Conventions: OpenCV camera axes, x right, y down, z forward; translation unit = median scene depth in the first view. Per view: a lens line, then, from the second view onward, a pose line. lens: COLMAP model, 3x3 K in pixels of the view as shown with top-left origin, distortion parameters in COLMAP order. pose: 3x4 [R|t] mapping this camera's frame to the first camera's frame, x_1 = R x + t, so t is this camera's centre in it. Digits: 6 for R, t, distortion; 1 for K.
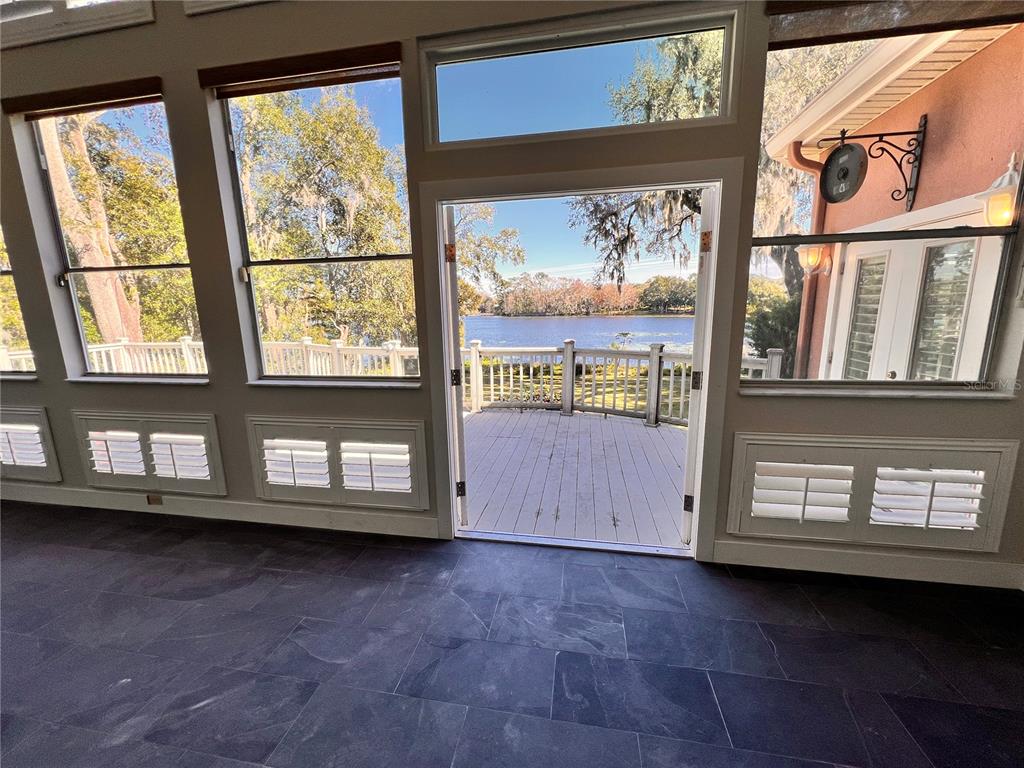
lens RADIAL K [[409.5, 0, 508.2], [0, 409.5, 386.0], [0, 0, 1]] dist [-0.001200, -0.000234]
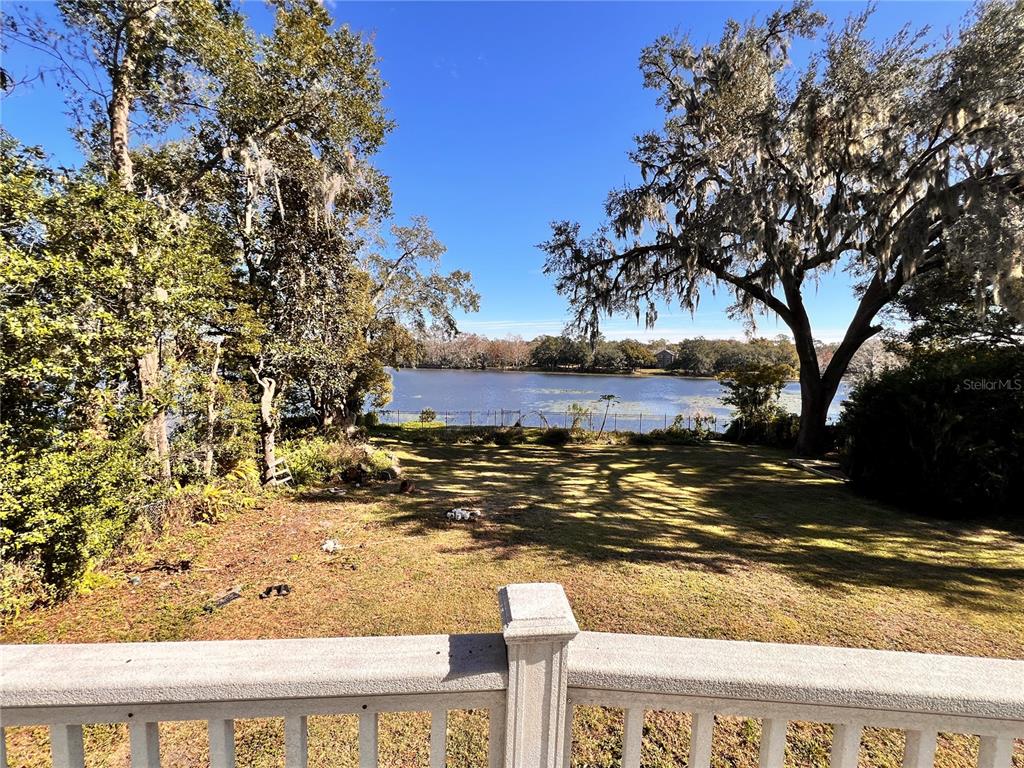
lens RADIAL K [[409.5, 0, 508.2], [0, 409.5, 386.0], [0, 0, 1]] dist [-0.001200, -0.000234]
pose [[0.961280, 0.026074, 0.274337, -0.178766], [0.008904, 0.992055, -0.125490, -0.044021], [-0.275429, 0.123074, 0.953410, 0.239706]]
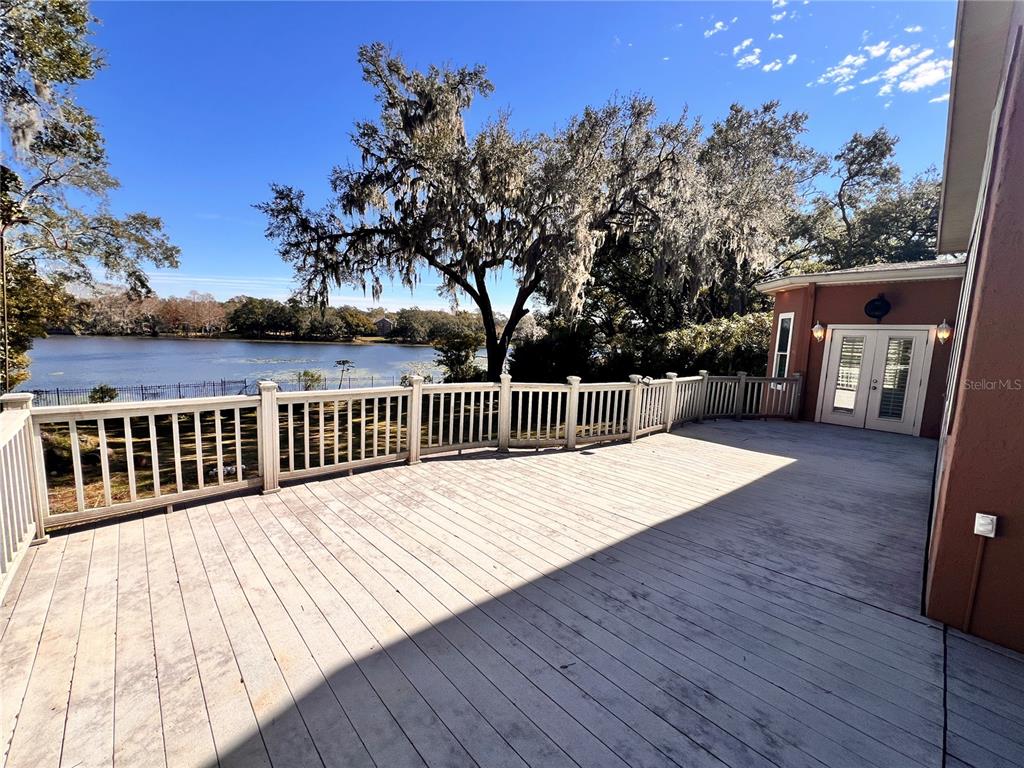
lens RADIAL K [[409.5, 0, 508.2], [0, 409.5, 386.0], [0, 0, 1]] dist [-0.001200, -0.000234]
pose [[0.593420, -0.054360, 0.803055, -0.282658], [0.103997, 0.994532, -0.009528, -0.022859], [-0.798146, 0.089169, 0.595829, 0.136373]]
